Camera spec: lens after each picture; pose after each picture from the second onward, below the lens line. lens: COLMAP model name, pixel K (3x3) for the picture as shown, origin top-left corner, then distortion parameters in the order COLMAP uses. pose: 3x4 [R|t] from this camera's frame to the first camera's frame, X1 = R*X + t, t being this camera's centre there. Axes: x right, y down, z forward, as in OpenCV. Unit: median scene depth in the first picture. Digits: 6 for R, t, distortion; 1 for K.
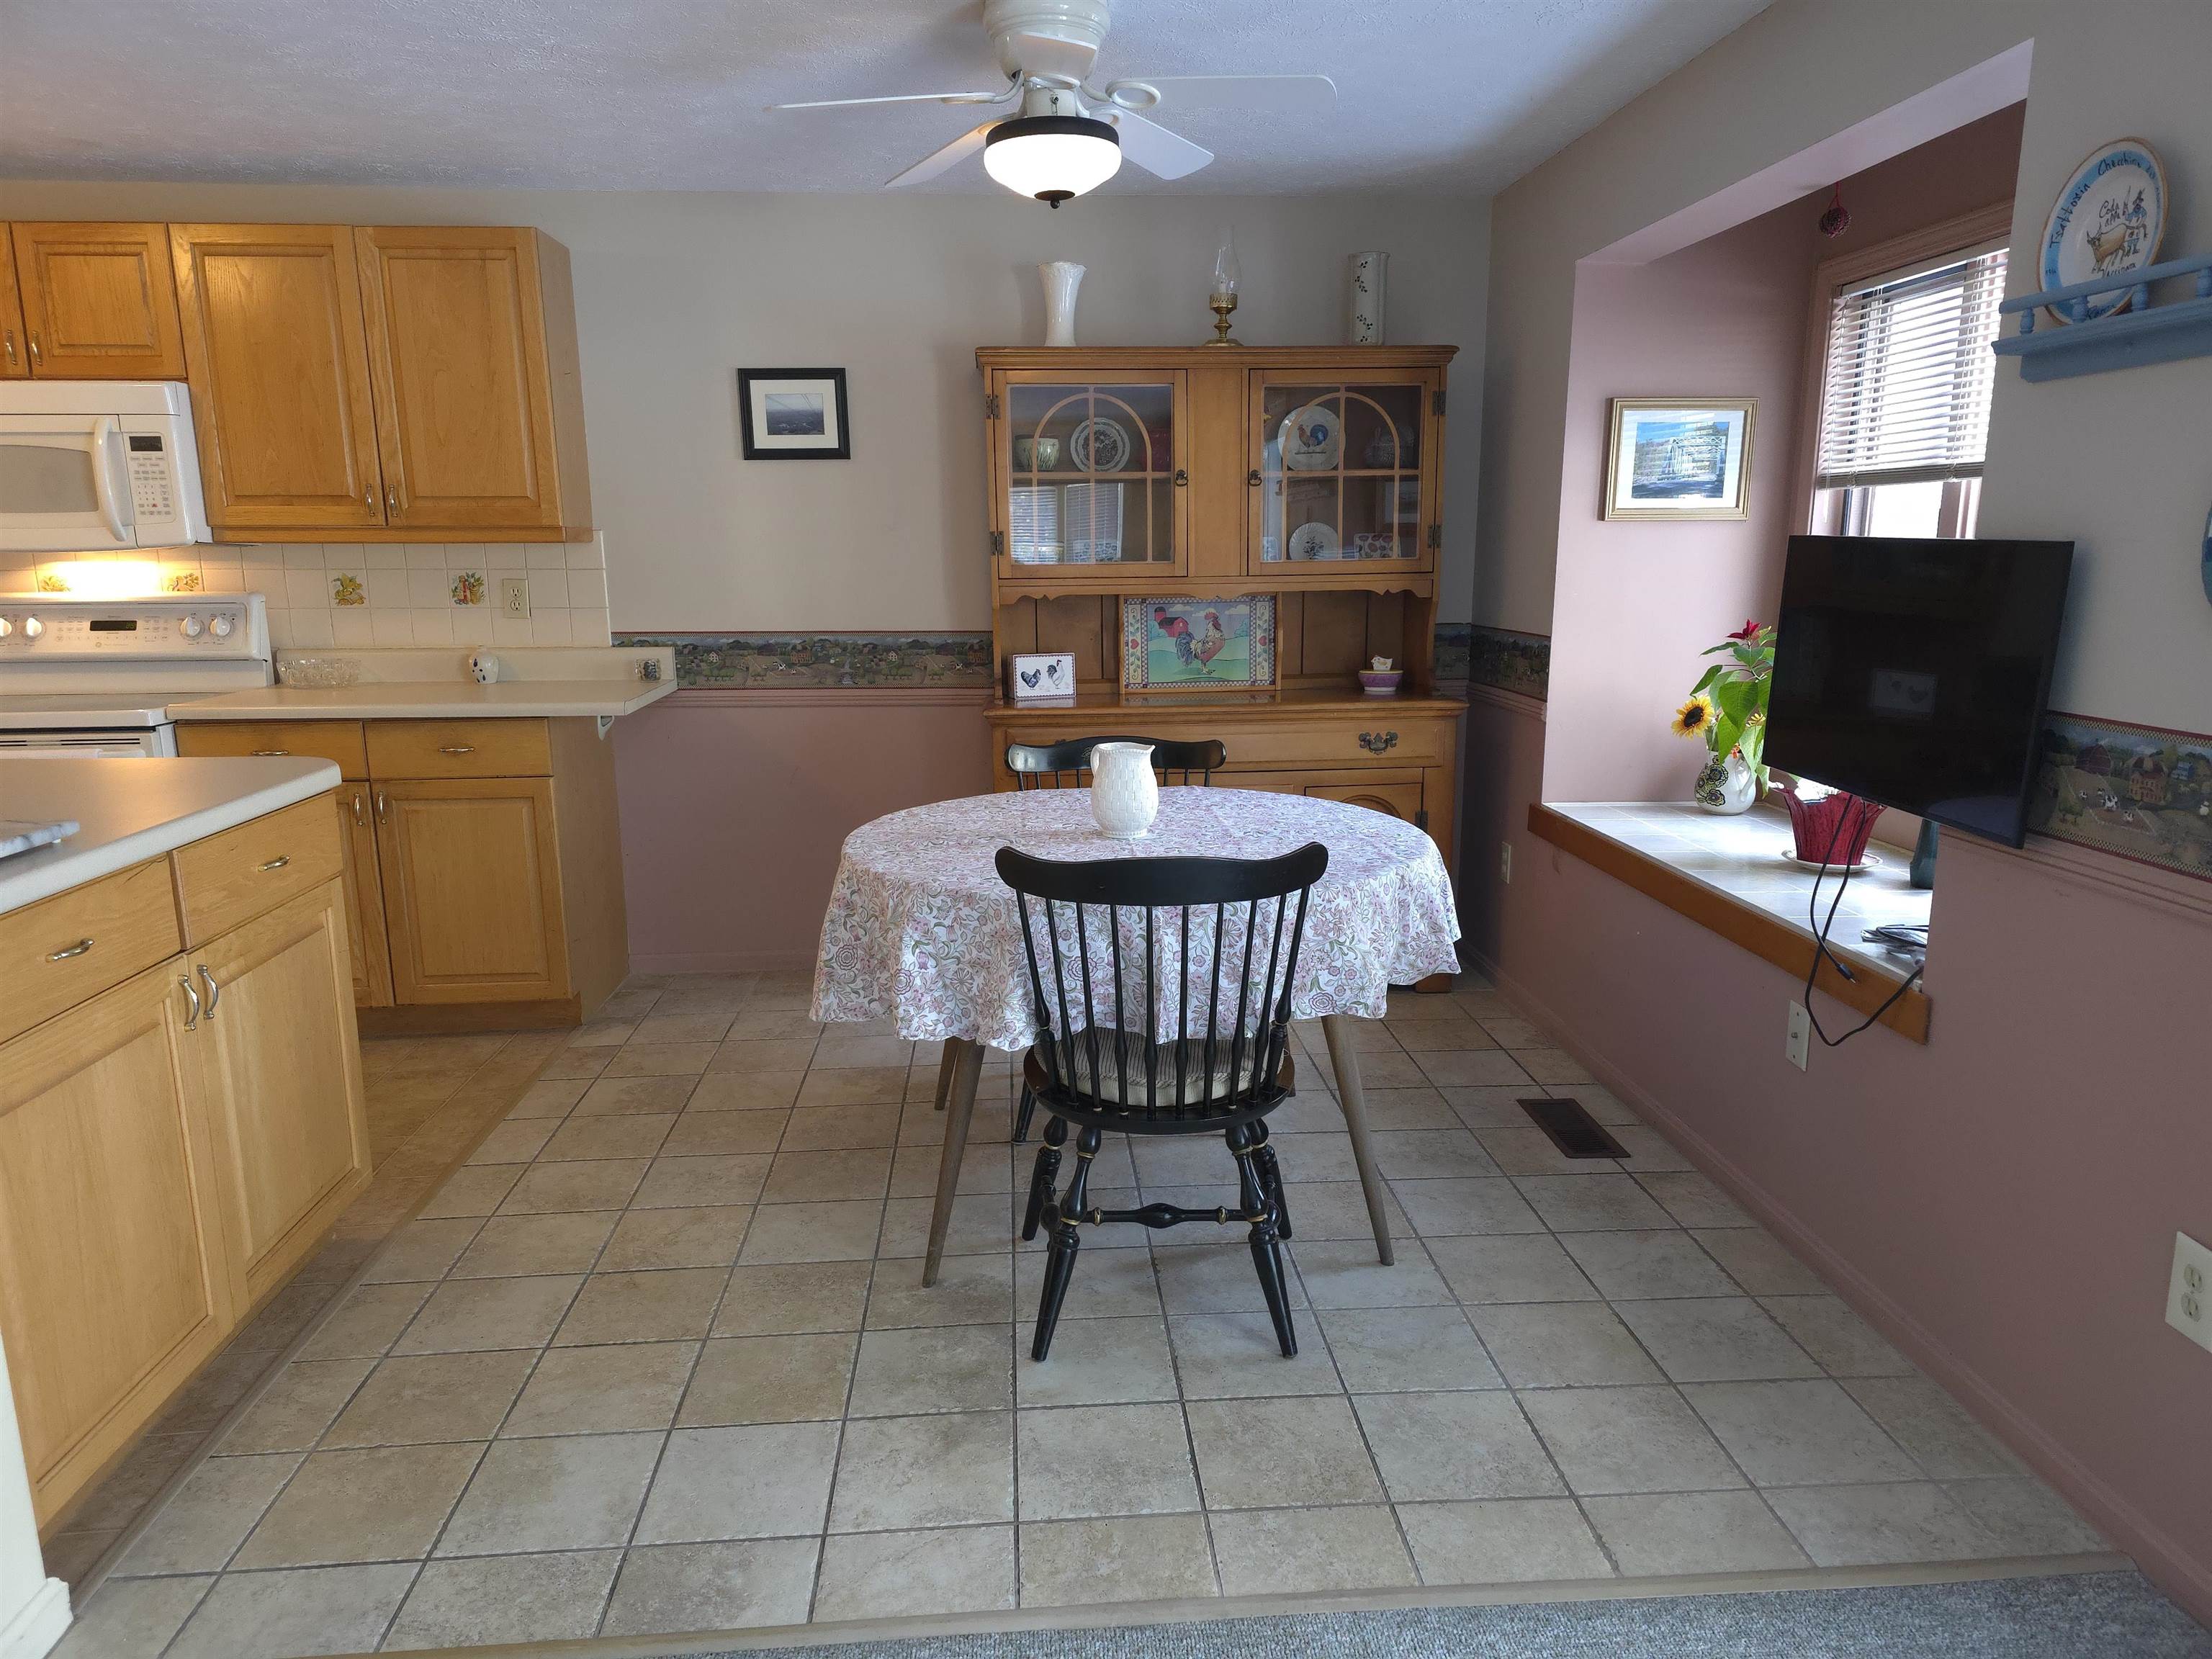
lens RADIAL K [[1485.8, 0, 1131.3], [0, 1485.8, 835.8], [0, 0, 1]] dist [0.066157, -0.048307]
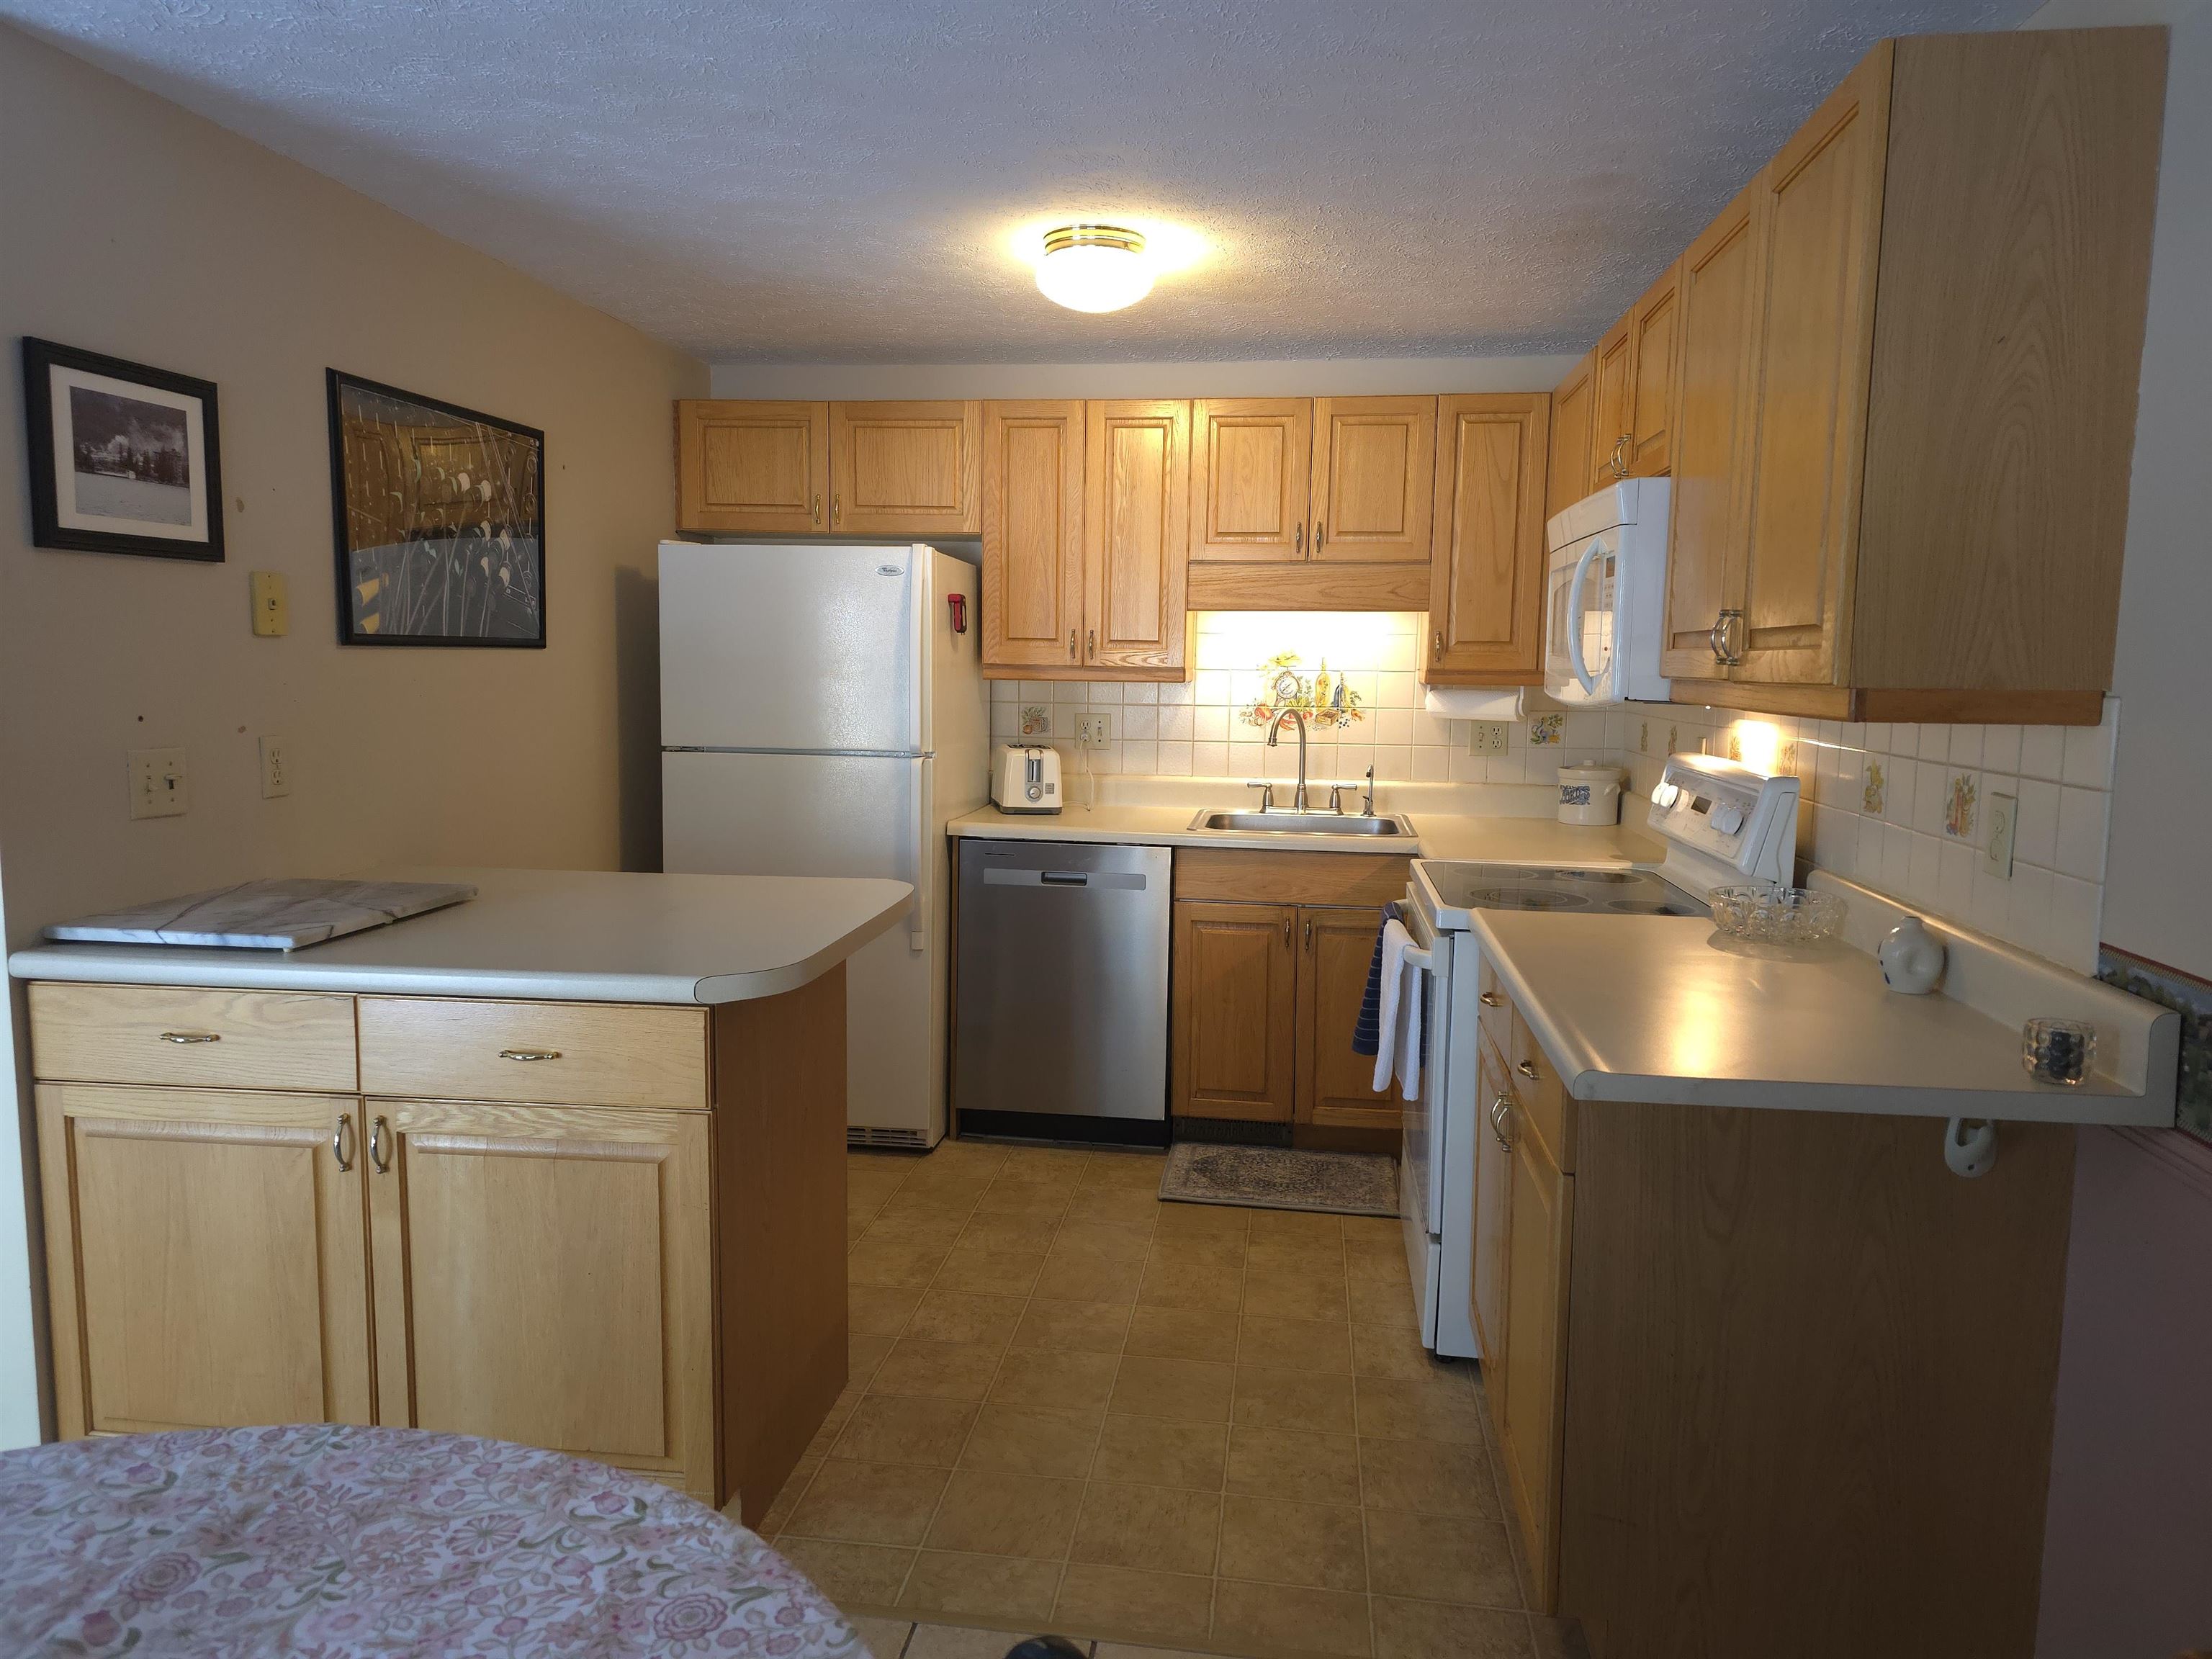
lens RADIAL K [[1486.7, 0, 1101.6], [0, 1486.7, 796.5], [0, 0, 1]] dist [0.071243, -0.065525]
pose [[-0.213343, 0.098174, -0.972032, 0.155399], [-0.203235, 0.968713, 0.142445, -0.255302], [0.955605, 0.227941, -0.186715, 1.158590]]
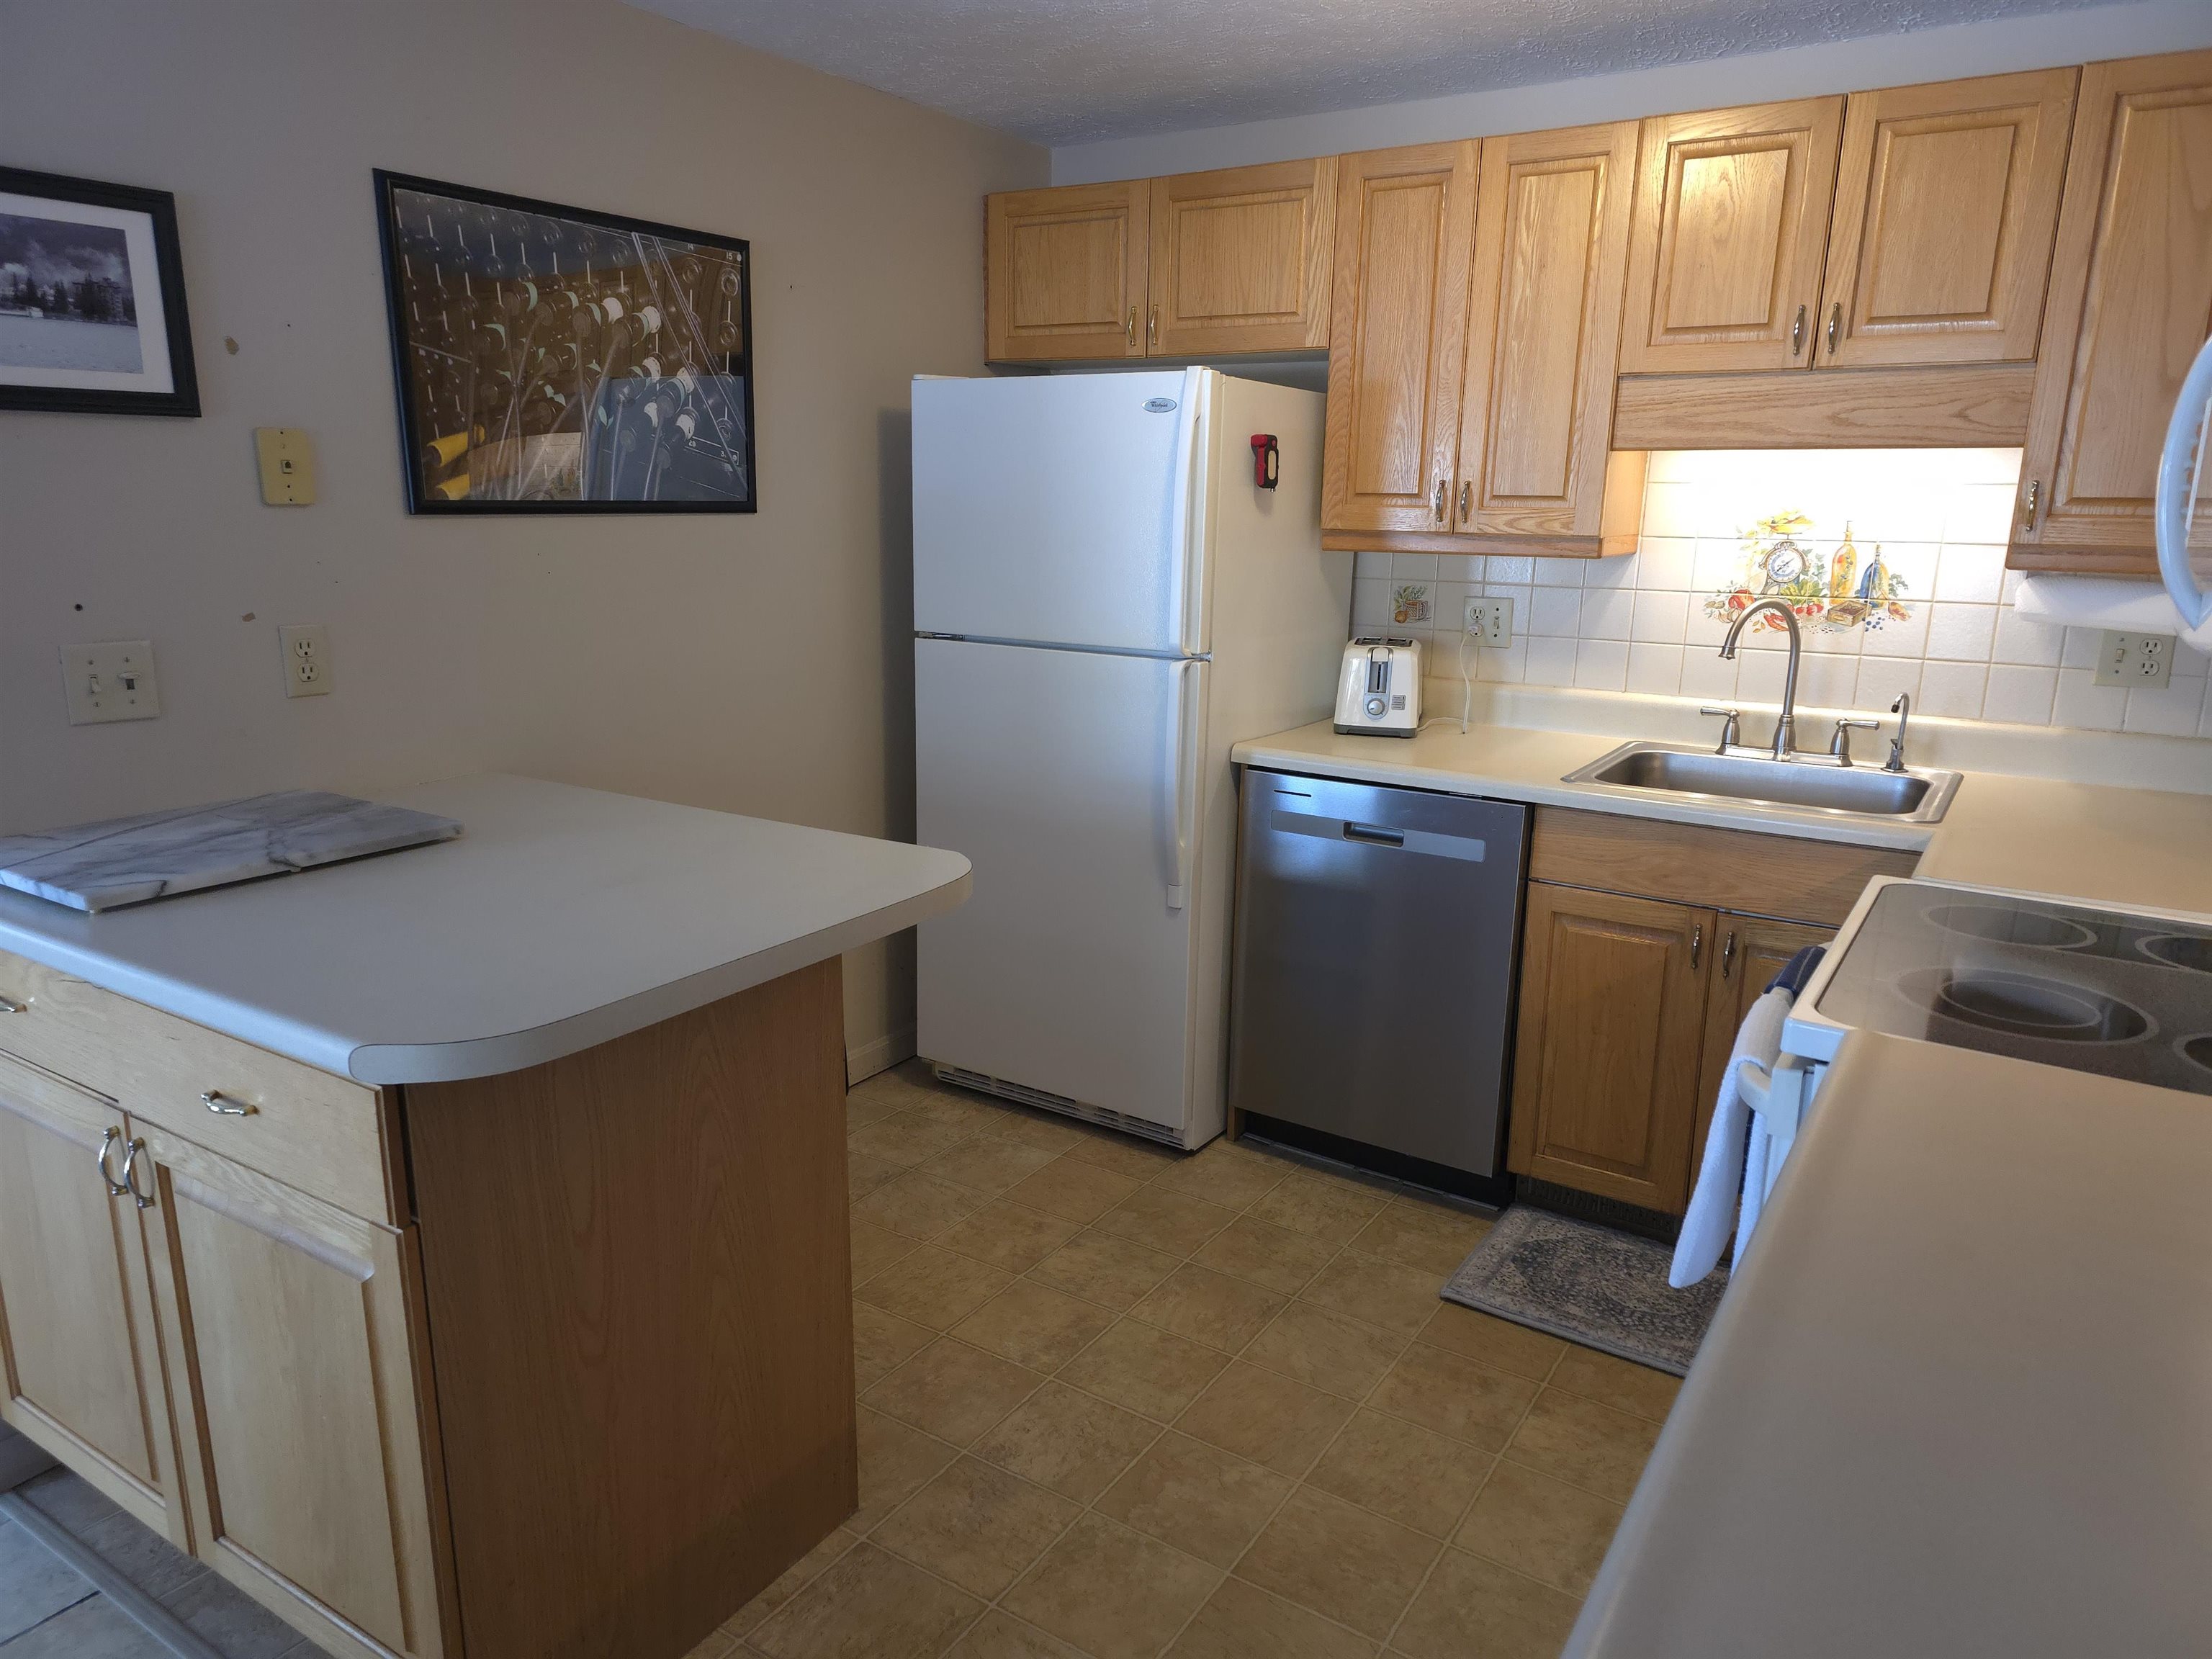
lens RADIAL K [[1476.0, 0, 1106.0], [0, 1476.0, 829.5], [0, 0, 1]] dist [0.061003, -0.051222]
pose [[-0.612410, 0.181478, -0.769428, -0.269735], [-0.160413, 0.924519, 0.345735, -0.295417], [0.774094, 0.335158, -0.537073, 1.275161]]
